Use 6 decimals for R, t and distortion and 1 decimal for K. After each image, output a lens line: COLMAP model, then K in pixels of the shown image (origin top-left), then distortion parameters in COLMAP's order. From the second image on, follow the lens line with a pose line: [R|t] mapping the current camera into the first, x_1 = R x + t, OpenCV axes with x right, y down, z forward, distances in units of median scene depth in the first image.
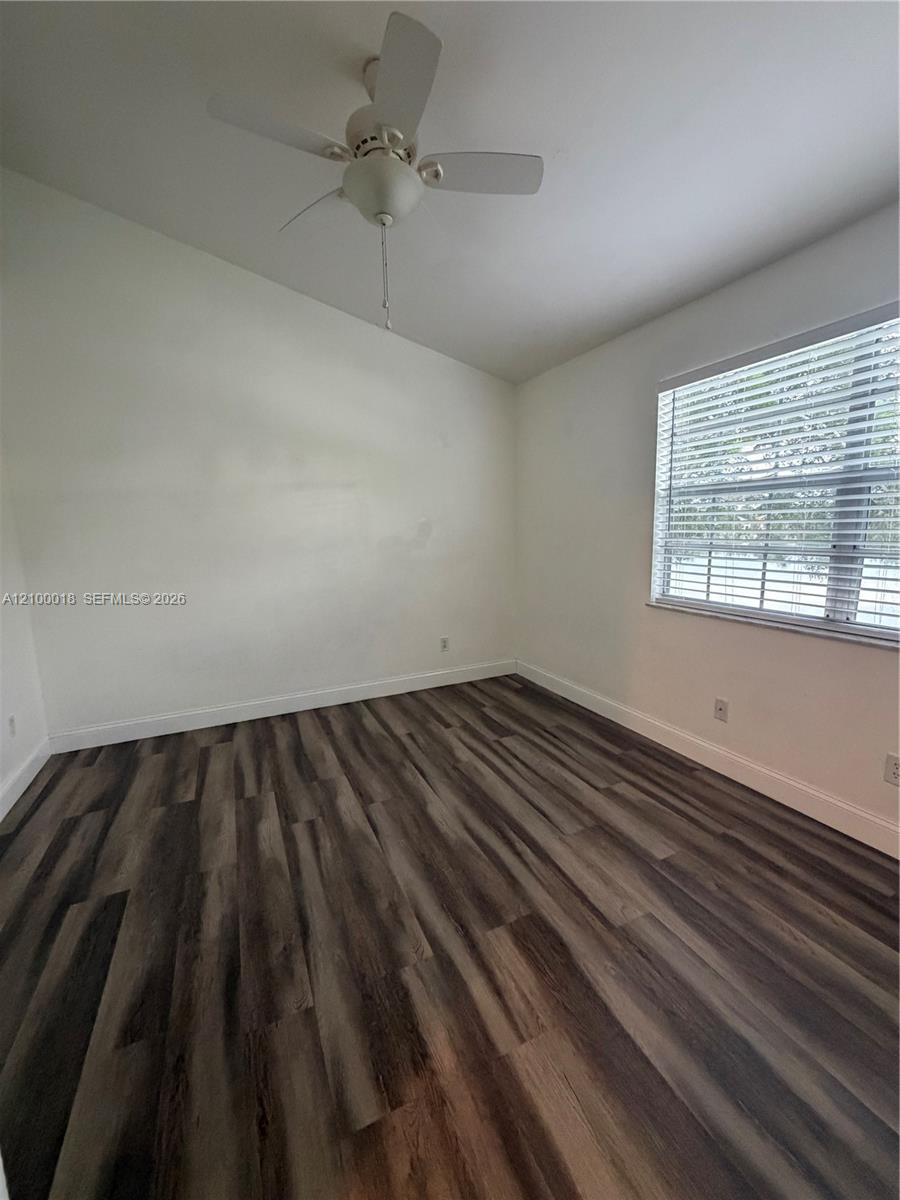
lens RADIAL K [[478.4, 0, 451.3], [0, 478.4, 600.4], [0, 0, 1]] dist [-0.000326, 0.000300]
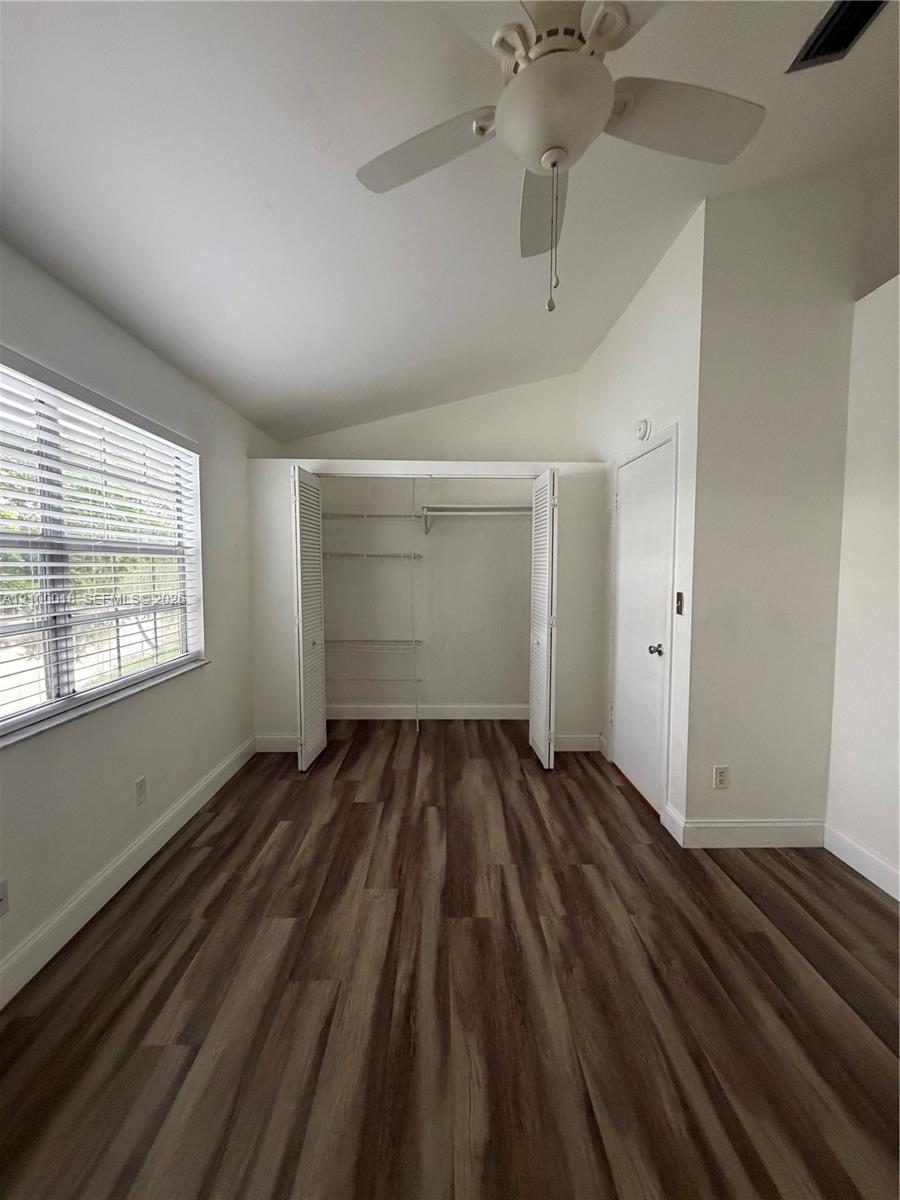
lens RADIAL K [[478.4, 0, 450.8], [0, 478.4, 599.7], [0, 0, 1]] dist [-0.000326, 0.000300]
pose [[-0.915038, -0.010783, 0.403223, -0.282461], [0.075530, 0.977381, 0.197537, -0.313263], [-0.396233, 0.211209, -0.893527, 1.767831]]
